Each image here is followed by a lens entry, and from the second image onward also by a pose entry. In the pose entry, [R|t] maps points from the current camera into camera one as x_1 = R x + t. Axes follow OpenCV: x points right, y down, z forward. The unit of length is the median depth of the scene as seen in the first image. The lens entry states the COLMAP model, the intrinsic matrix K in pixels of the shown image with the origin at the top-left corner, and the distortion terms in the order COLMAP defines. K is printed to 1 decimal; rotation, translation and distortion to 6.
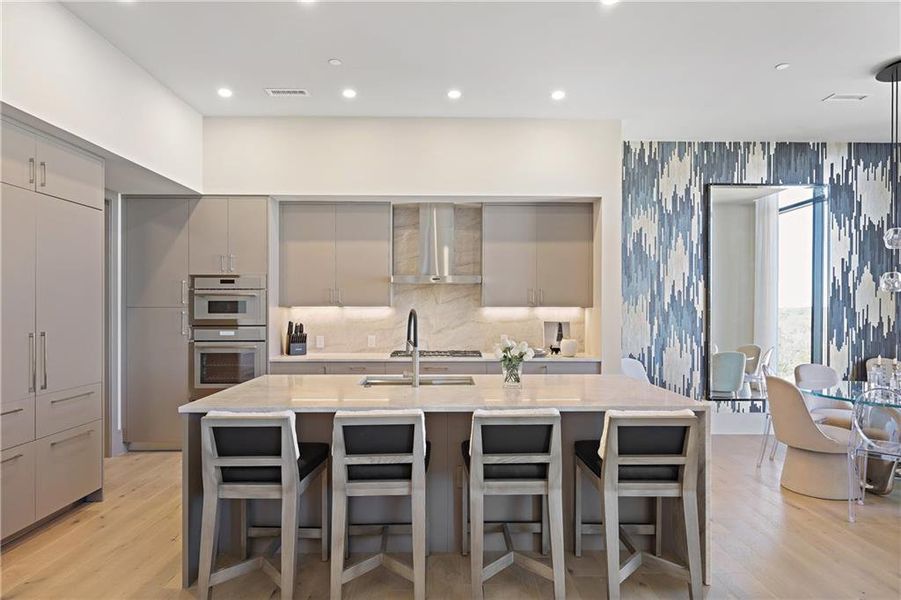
lens RADIAL K [[511.0, 0, 451.3], [0, 511.0, 302.5], [0, 0, 1]] dist [0.001452, 0.000601]
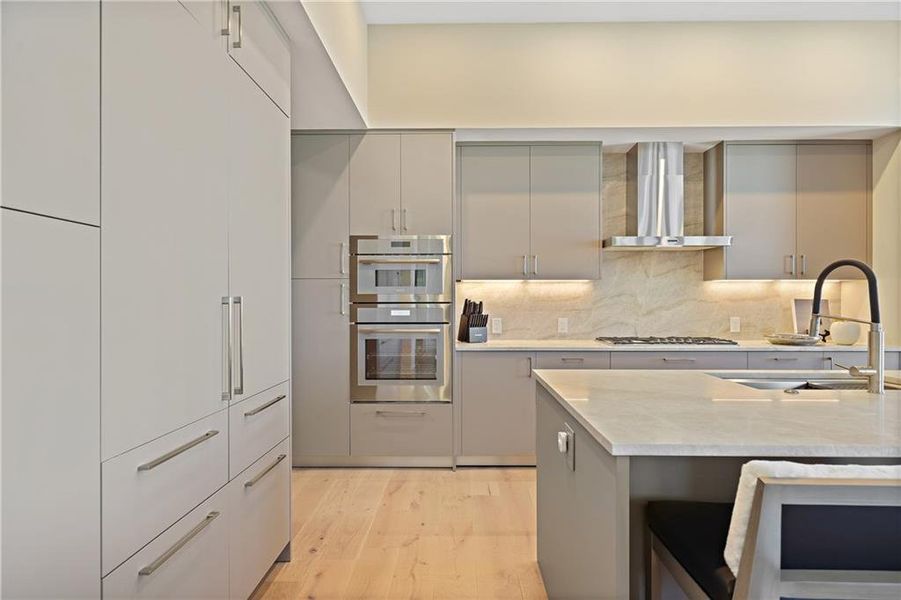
lens RADIAL K [[485.9, 0, 452.6], [0, 485.9, 297.8], [0, 0, 1]] dist [0.002876, -0.001100]
pose [[0.999554, -0.001364, -0.029823, -0.301754], [0.001424, 0.999997, 0.001971, 0.032718], [0.029820, -0.002012, 0.999553, 0.253836]]
